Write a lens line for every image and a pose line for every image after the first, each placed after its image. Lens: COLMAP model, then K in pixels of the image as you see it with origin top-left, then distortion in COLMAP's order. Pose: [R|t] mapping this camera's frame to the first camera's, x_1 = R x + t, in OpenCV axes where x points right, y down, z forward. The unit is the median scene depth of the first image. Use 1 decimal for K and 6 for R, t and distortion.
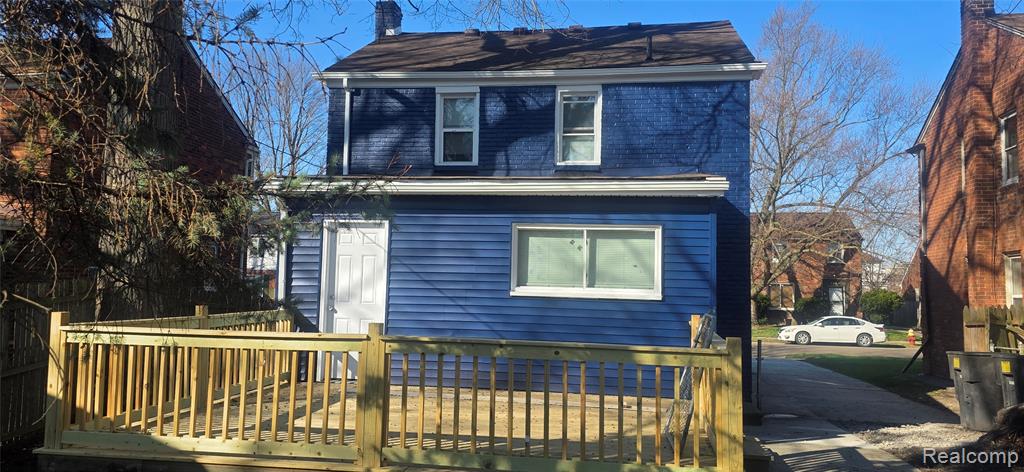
lens RADIAL K [[793.1, 0, 511.6], [0, 793.1, 238.5], [0, 0, 1]] dist [0.035367, -0.027558]
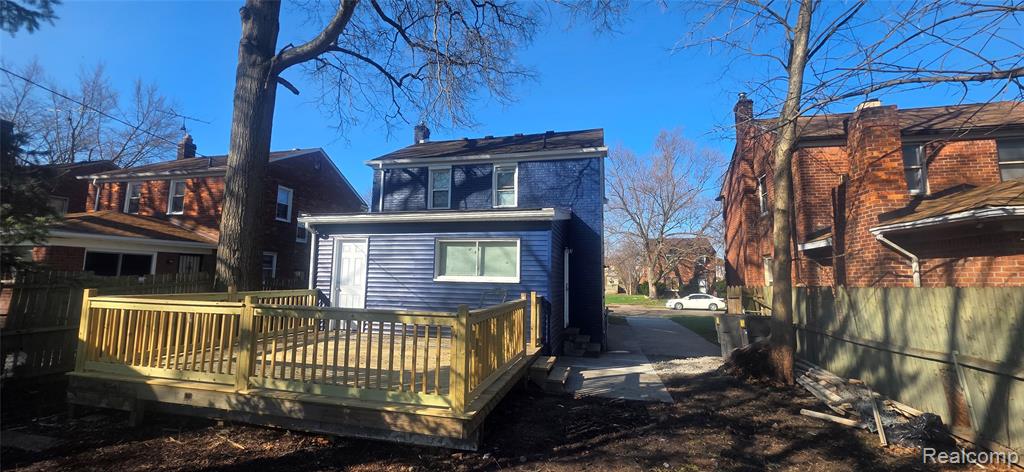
lens RADIAL K [[408.5, 0, 506.7], [0, 408.5, 235.7], [0, 0, 1]] dist [-0.007492, 0.000373]
pose [[0.996657, -0.014843, -0.080334, 0.159092], [0.011024, 0.998797, -0.047773, 0.013585], [0.080946, 0.046728, 0.995623, 0.097731]]
